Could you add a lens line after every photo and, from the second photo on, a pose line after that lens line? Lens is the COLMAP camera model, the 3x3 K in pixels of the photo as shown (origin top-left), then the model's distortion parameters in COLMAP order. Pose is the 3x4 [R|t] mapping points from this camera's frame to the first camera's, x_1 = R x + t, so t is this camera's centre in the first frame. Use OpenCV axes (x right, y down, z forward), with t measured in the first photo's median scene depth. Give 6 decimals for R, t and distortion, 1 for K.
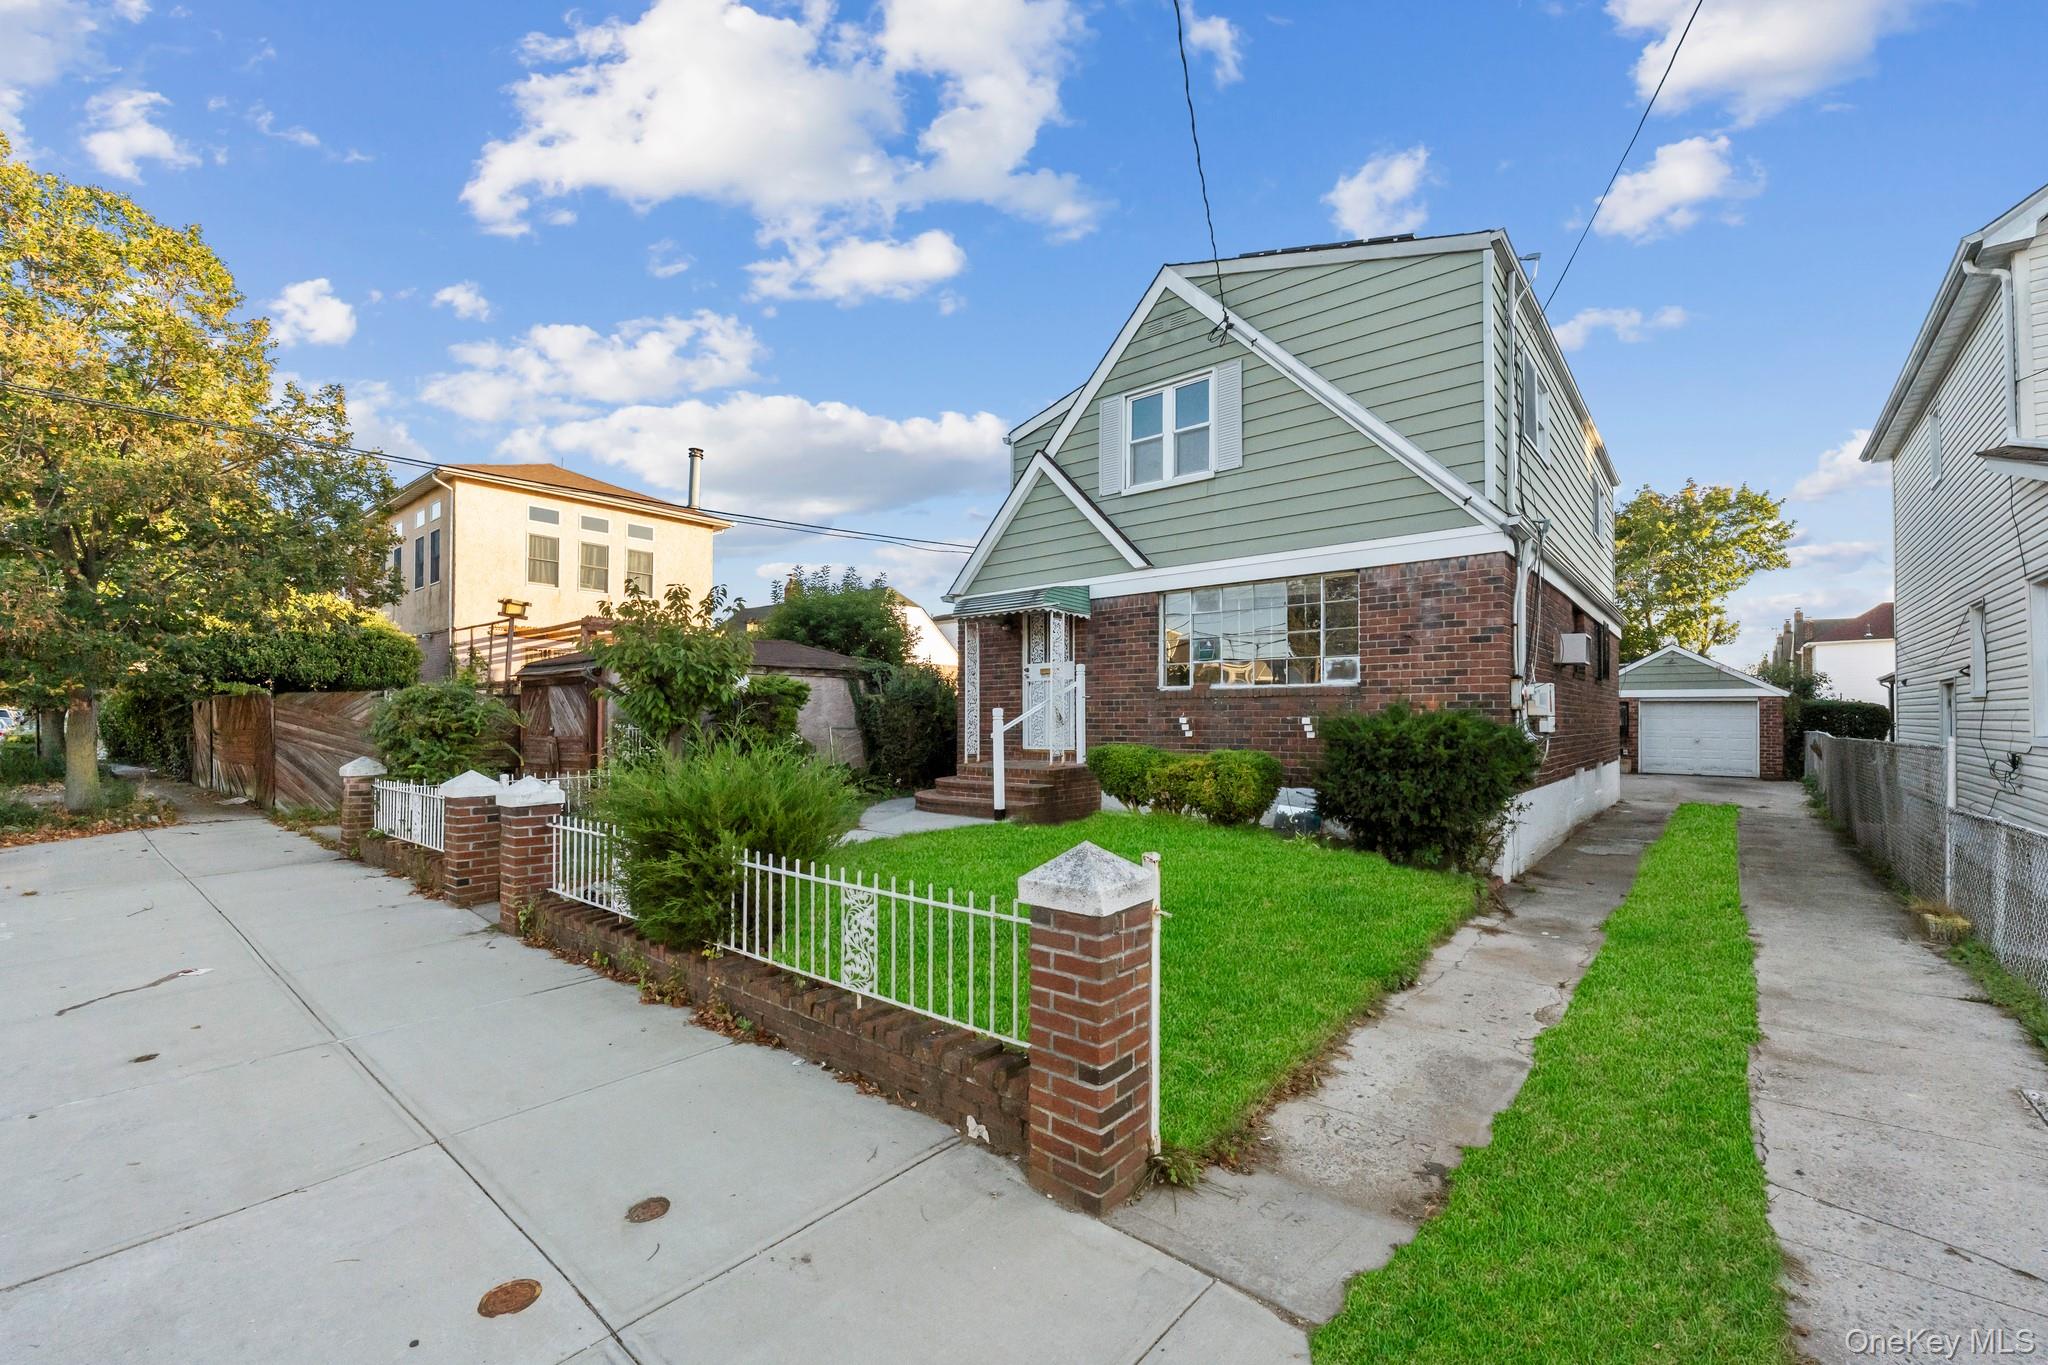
lens RADIAL K [[831.7, 0, 1020.0], [0, 831.7, 721.7], [0, 0, 1]] dist [0.000467, 0.000075]
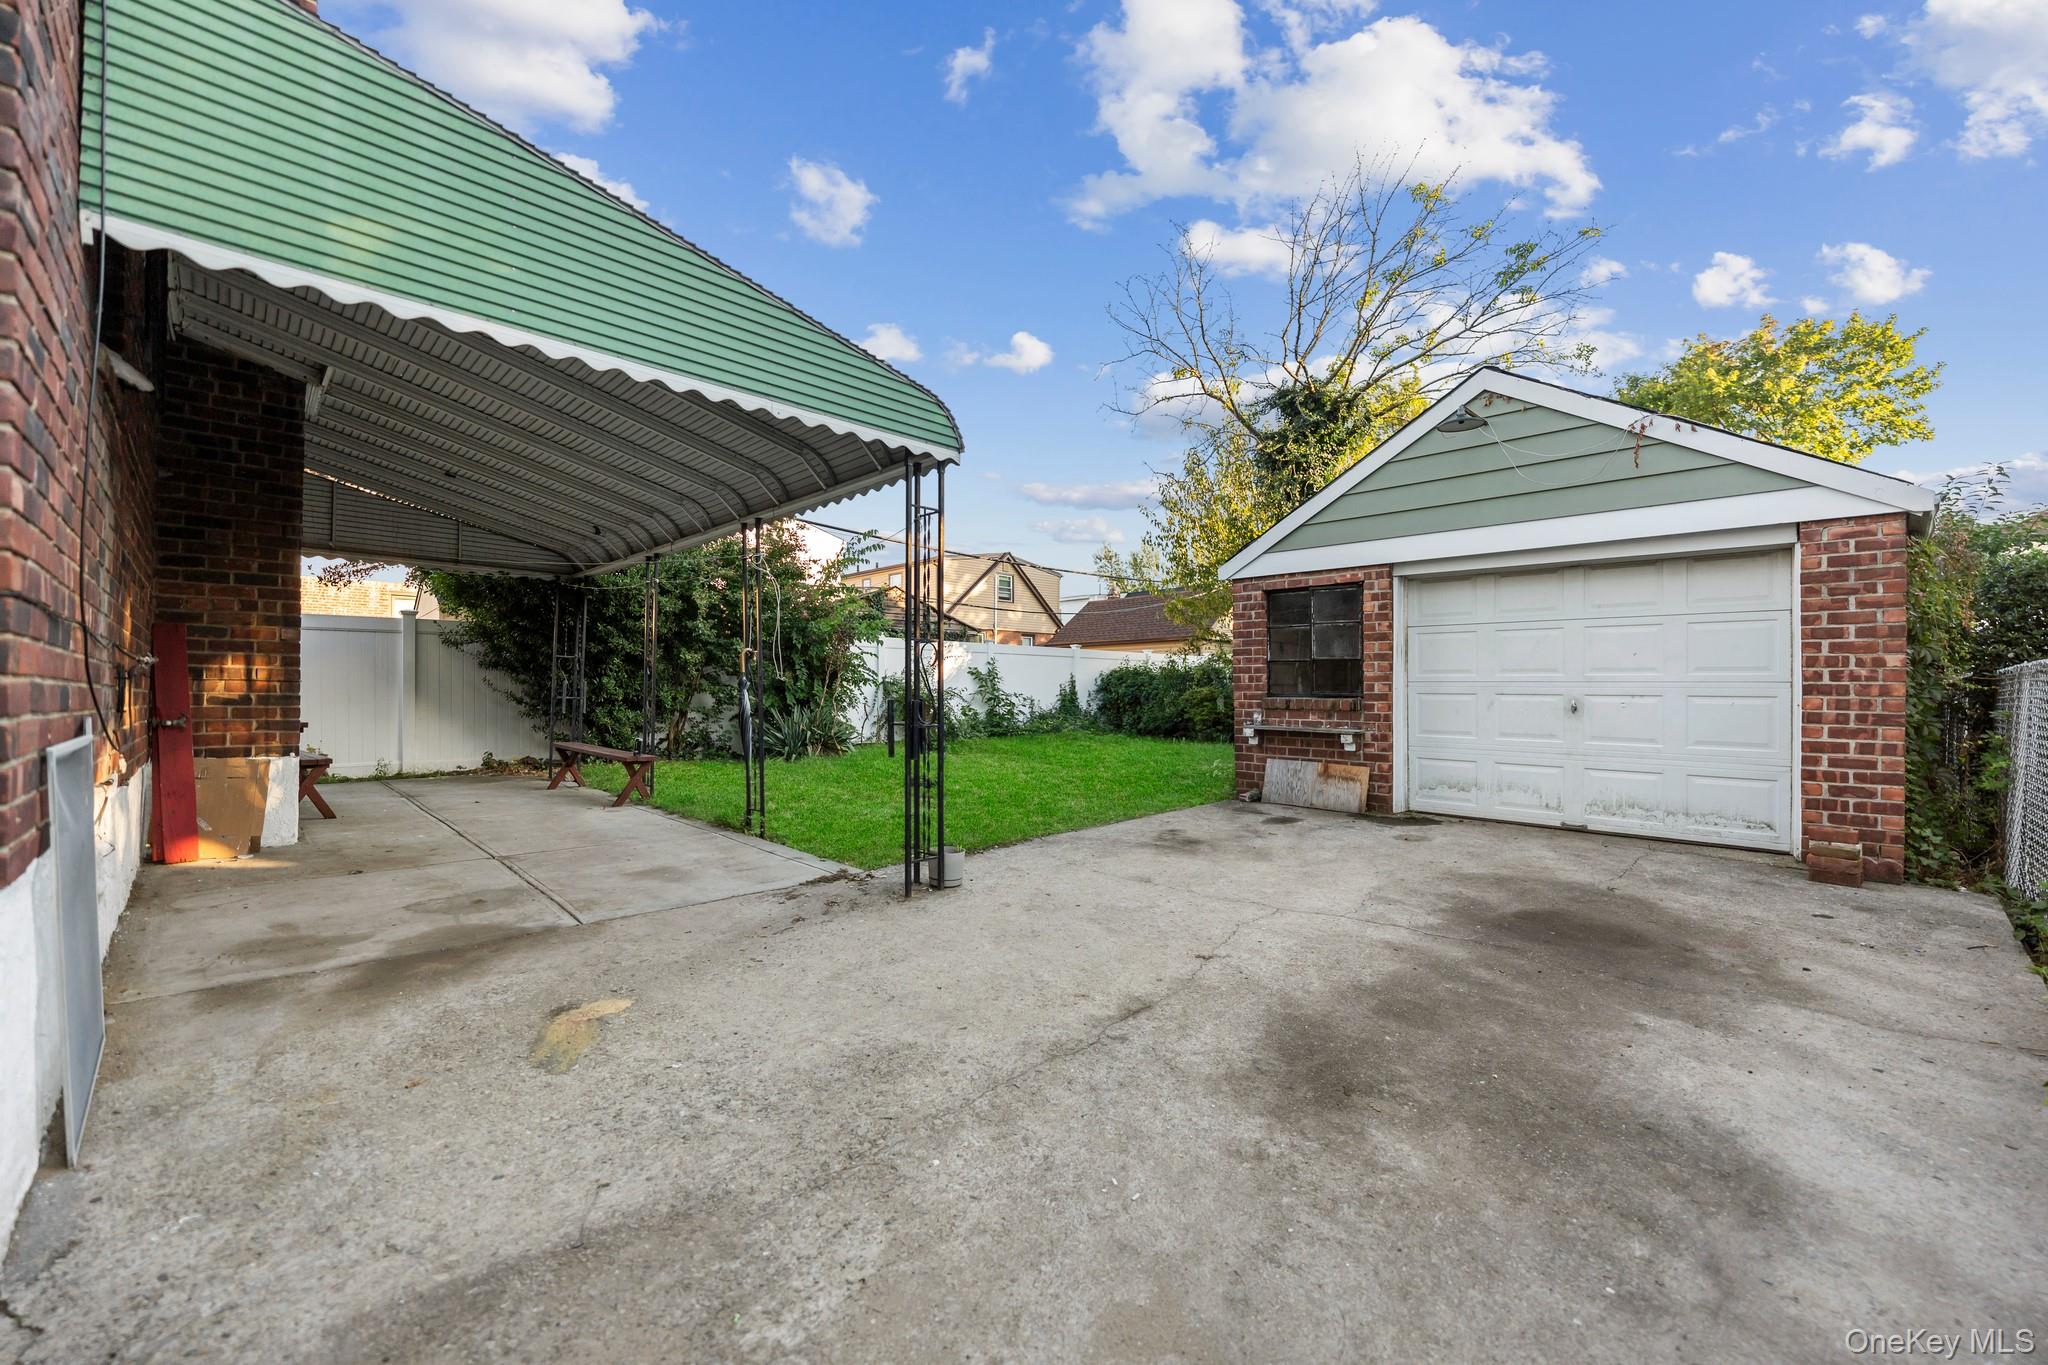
lens RADIAL K [[823.3, 0, 1024.0], [0, 823.3, 682.5], [0, 0, 1]] dist [-0.000684, -0.000081]
pose [[0.995969, 0.002418, -0.089662, 0.532001], [-0.003345, 0.999942, -0.010196, 0.014612], [0.089632, 0.010455, 0.995920, 0.575292]]
